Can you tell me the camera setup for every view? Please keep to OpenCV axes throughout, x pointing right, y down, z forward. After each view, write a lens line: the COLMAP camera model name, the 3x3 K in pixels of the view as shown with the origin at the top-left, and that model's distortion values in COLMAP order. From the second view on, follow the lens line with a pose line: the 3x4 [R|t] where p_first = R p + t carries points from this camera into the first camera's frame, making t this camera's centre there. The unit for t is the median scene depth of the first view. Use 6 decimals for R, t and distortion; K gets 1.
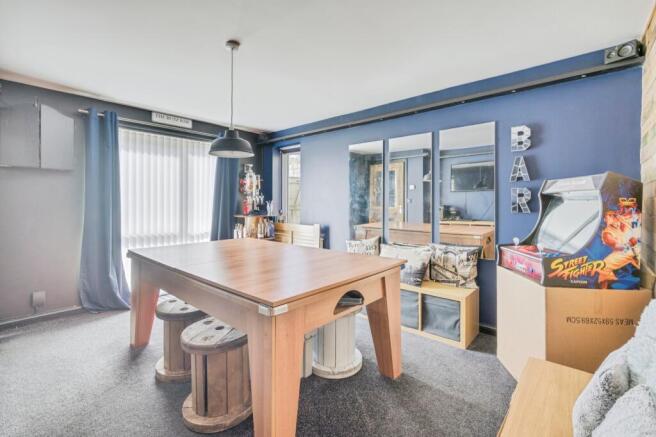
lens RADIAL K [[299.5, 0, 327.3], [0, 299.5, 212.9], [0, 0, 1]] dist [0.002654, 0.000085]
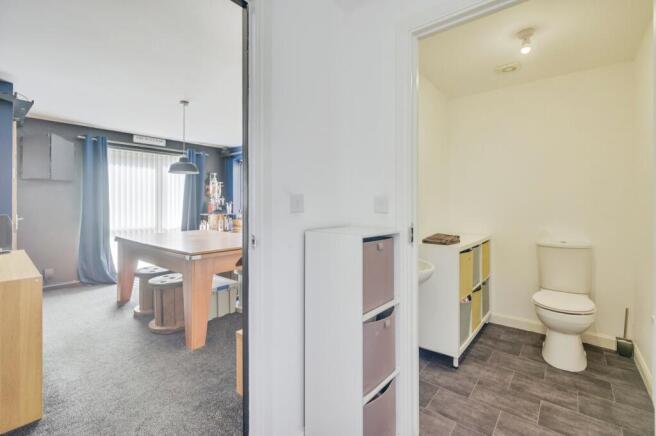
lens RADIAL K [[299.5, 0, 328.6], [0, 299.5, 213.1], [0, 0, 1]] dist [0.002654, 0.000085]
pose [[0.999308, -0.003954, 0.036972, 0.222167], [0.004108, 0.999983, -0.004109, 0.015287], [-0.036955, 0.004258, 0.999308, -0.346341]]
